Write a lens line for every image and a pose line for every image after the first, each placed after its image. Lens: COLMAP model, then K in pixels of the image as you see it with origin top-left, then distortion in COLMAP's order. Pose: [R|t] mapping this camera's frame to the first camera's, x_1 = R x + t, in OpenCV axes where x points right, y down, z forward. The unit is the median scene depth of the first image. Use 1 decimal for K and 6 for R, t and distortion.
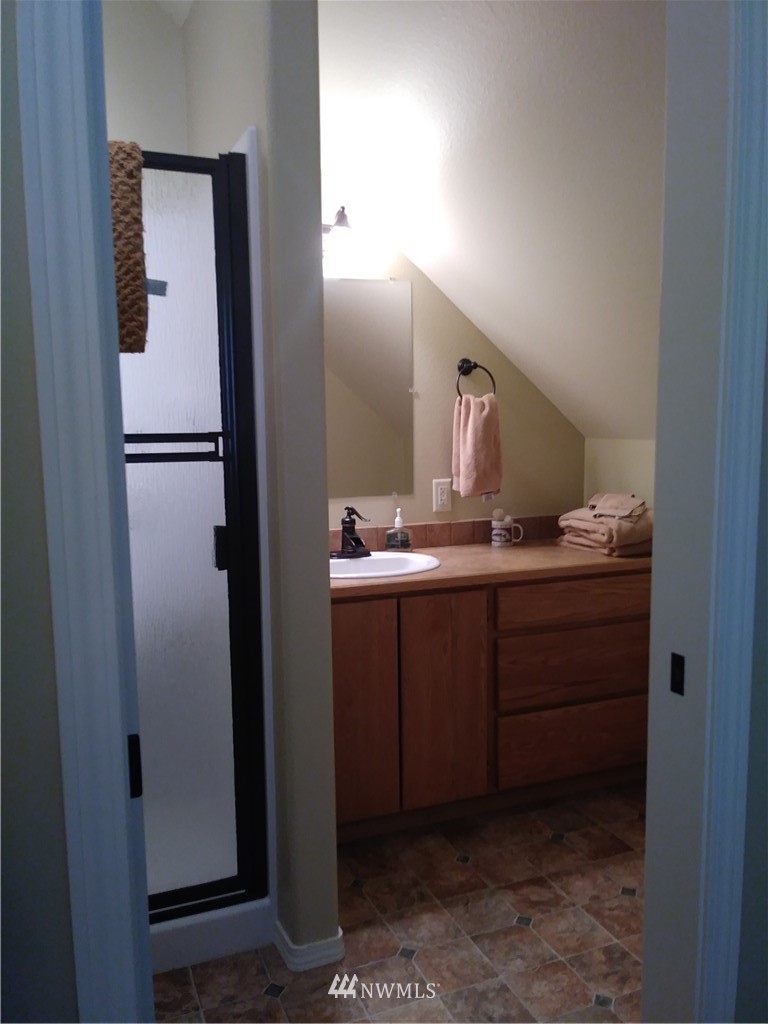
lens RADIAL K [[844.6, 0, 382.8], [0, 844.6, 531.8], [0, 0, 1]] dist [0.024825, 0.010037]
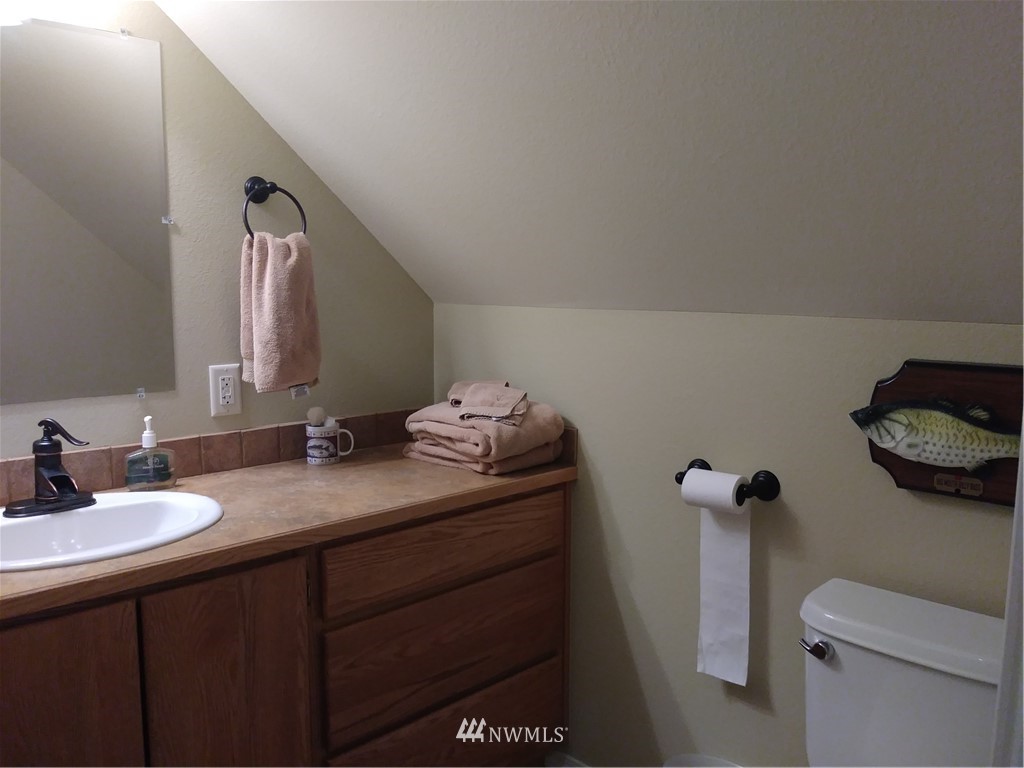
lens RADIAL K [[844.6, 0, 512.0], [0, 844.6, 384.0], [0, 0, 1]] dist [0.024825, 0.010037]
pose [[0.927105, -0.026494, 0.373865, 0.033350], [0.030964, 0.999503, -0.005954, -0.038513], [-0.373522, 0.017096, 0.927464, 0.342252]]
